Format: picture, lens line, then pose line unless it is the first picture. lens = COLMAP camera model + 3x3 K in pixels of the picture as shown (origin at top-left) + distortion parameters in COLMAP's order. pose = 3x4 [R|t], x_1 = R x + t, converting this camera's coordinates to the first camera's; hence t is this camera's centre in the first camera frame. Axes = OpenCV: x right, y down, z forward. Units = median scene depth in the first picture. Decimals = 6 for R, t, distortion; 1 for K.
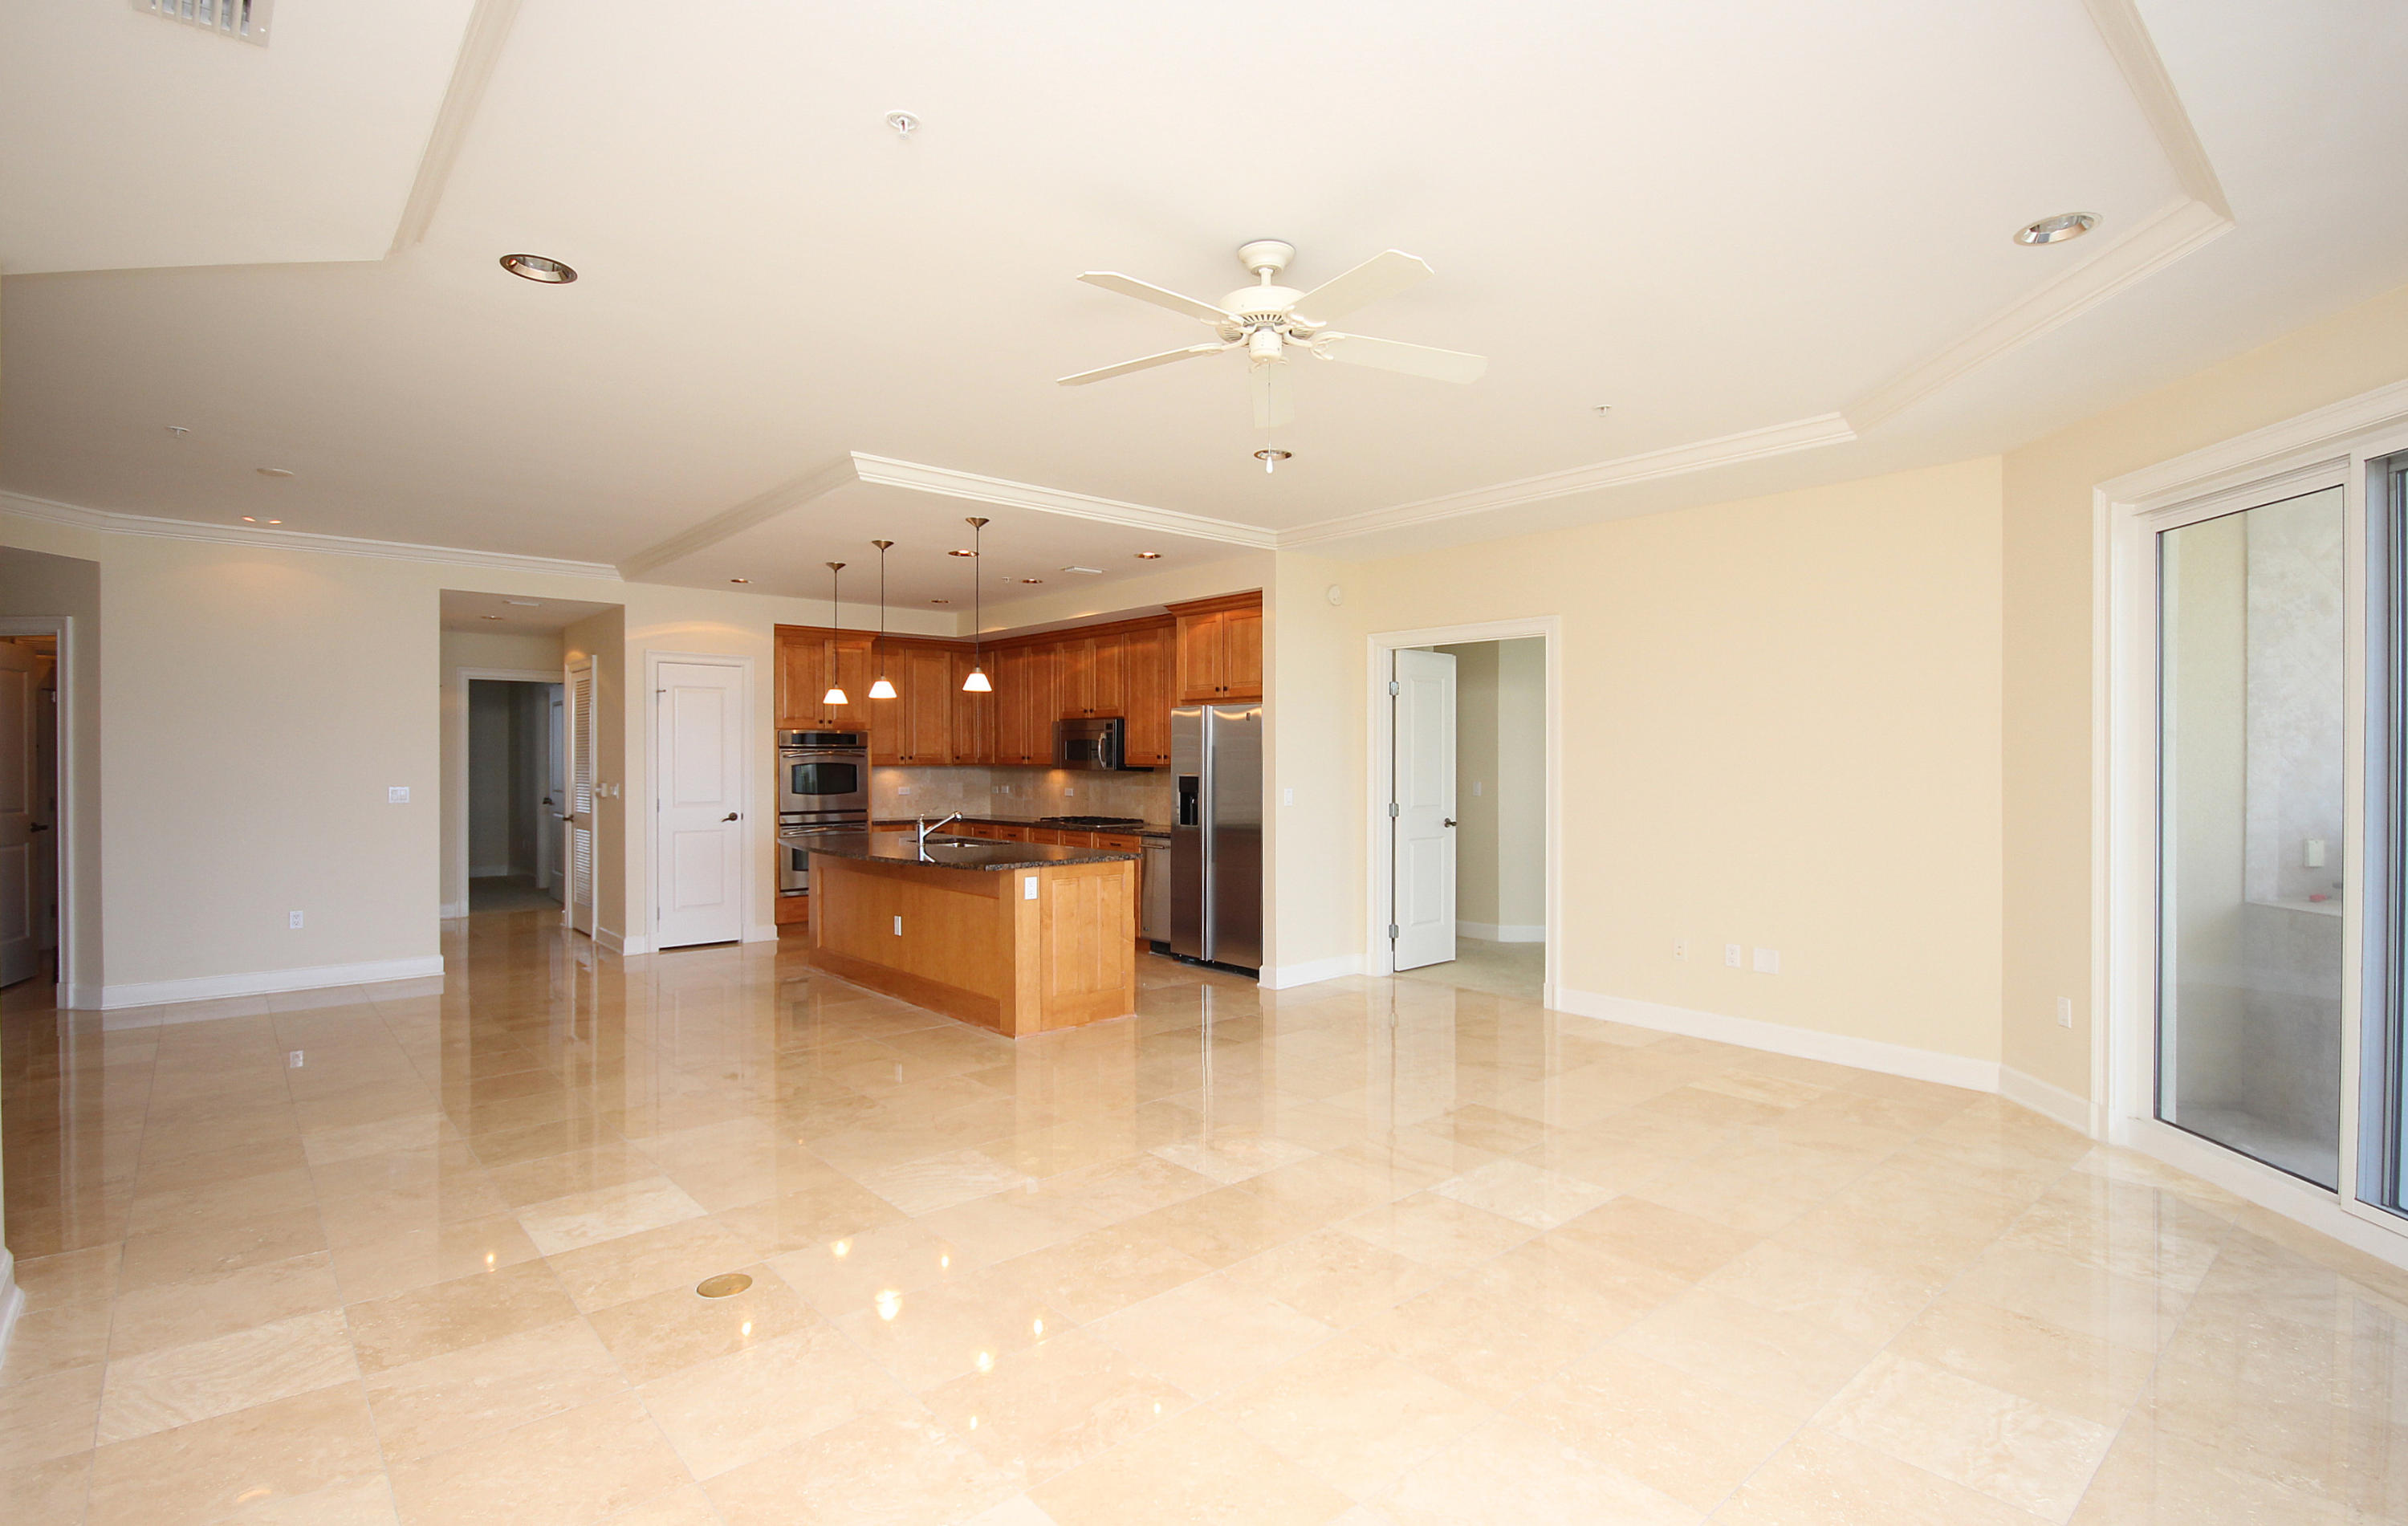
lens RADIAL K [[1136.8, 0, 1208.7], [0, 1136.8, 765.2], [0, 0, 1]] dist [0.002309, 0.002369]
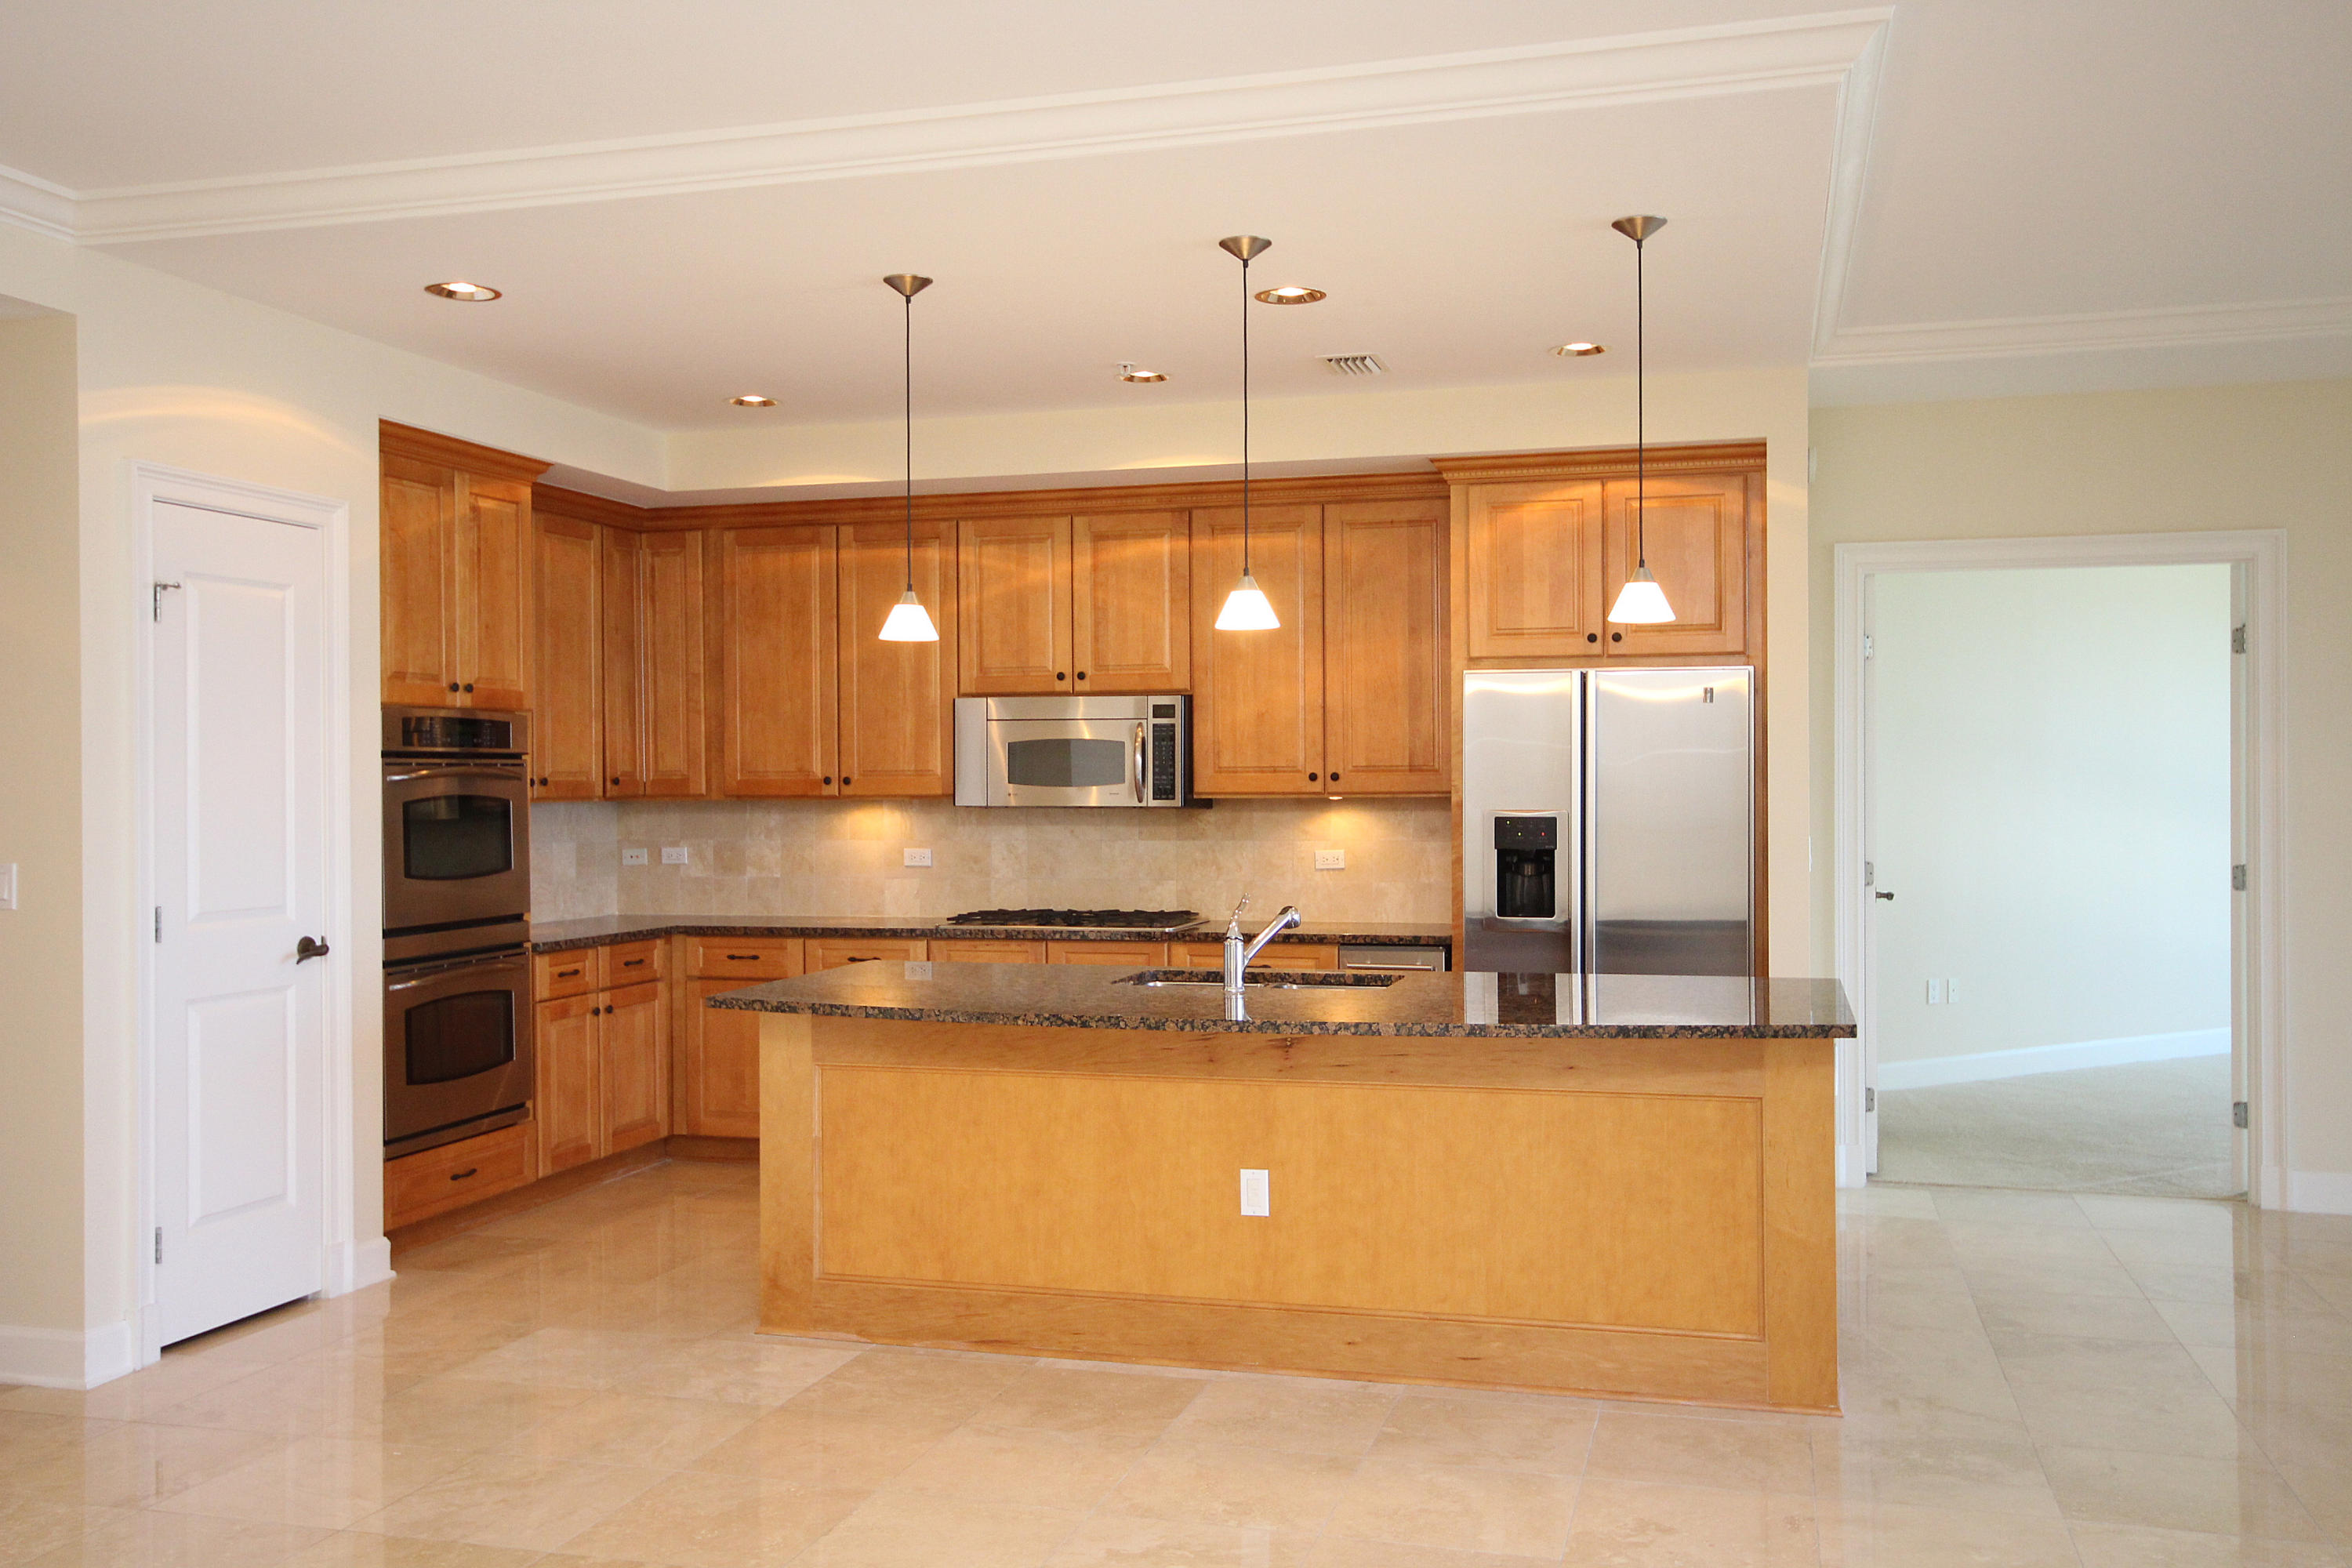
lens RADIAL K [[2027.8, 0, 1186.0], [0, 2027.8, 789.5], [0, 0, 1]] dist [-0.003932, 0.063905]
pose [[0.840789, -0.005931, 0.541330, -0.564776], [0.007565, 0.999971, -0.000793, -0.001925], [-0.541310, 0.004762, 0.840810, 0.333836]]
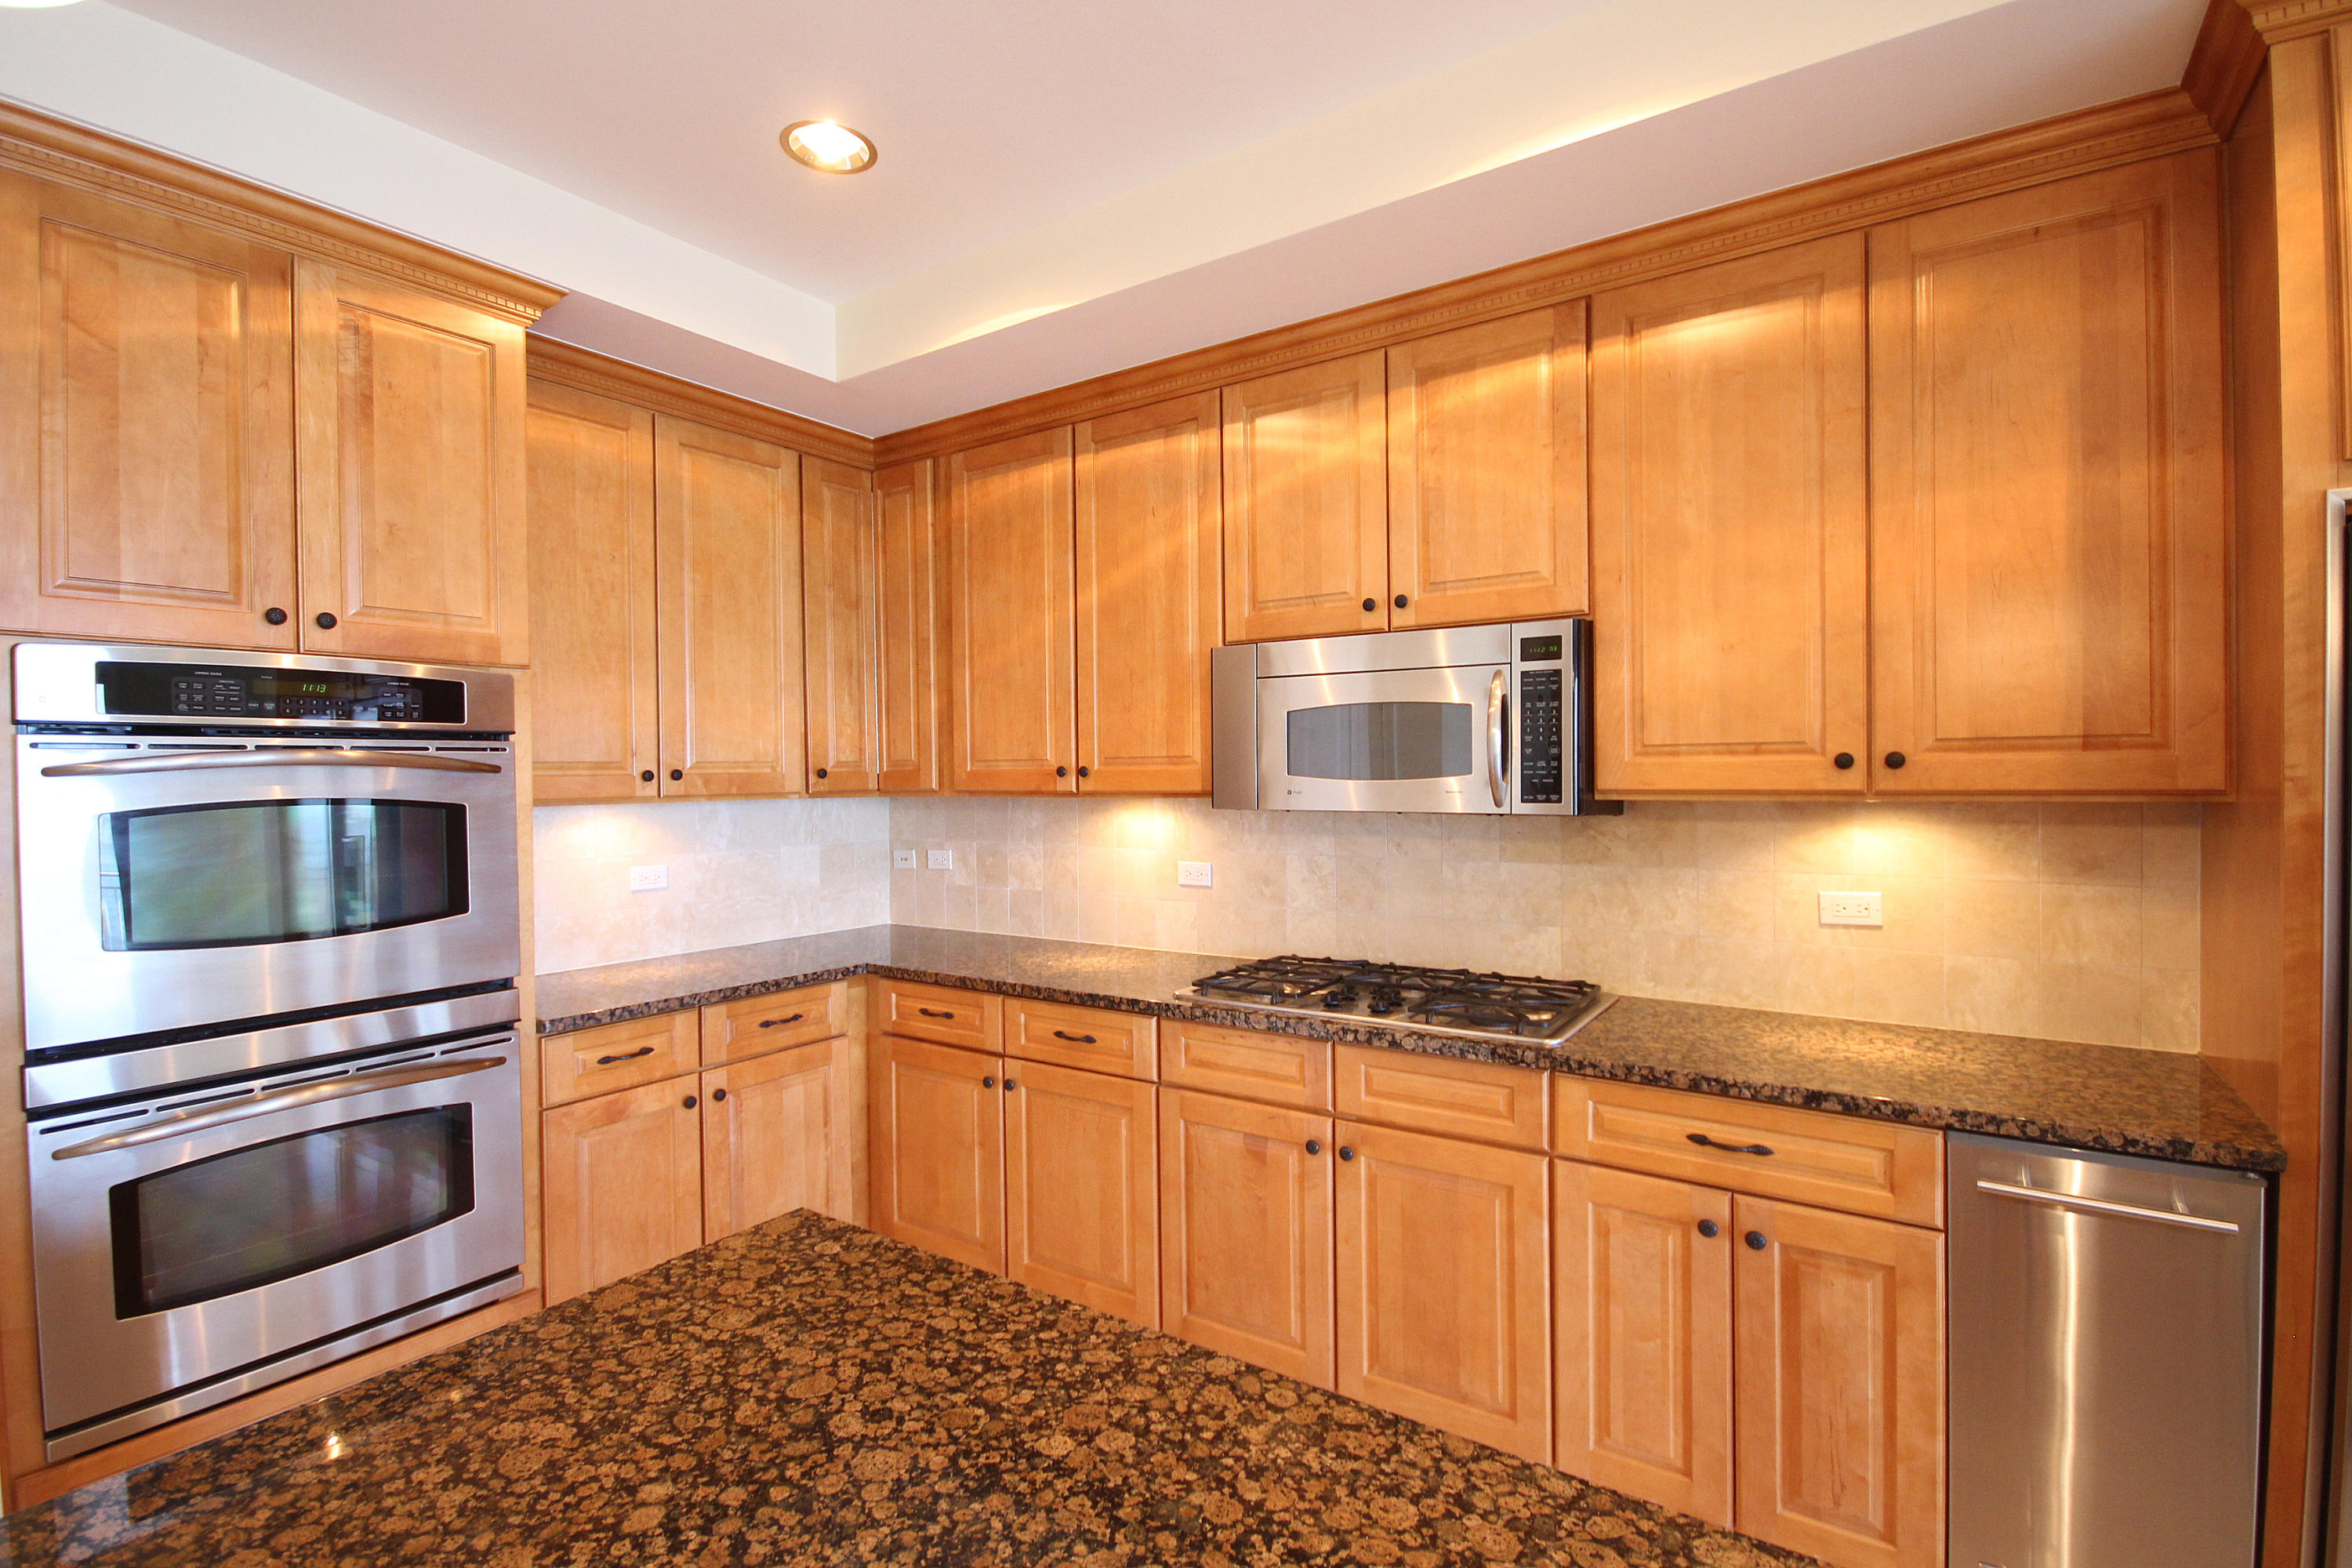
lens RADIAL K [[1087.6, 0, 1186.3], [0, 1087.6, 783.5], [0, 0, 1]] dist [-0.001026, -0.001088]
pose [[0.968858, -0.010686, 0.247387, -0.247823], [0.010044, 0.999942, 0.003858, -0.004948], [-0.247414, -0.001253, 0.968909, 0.840287]]
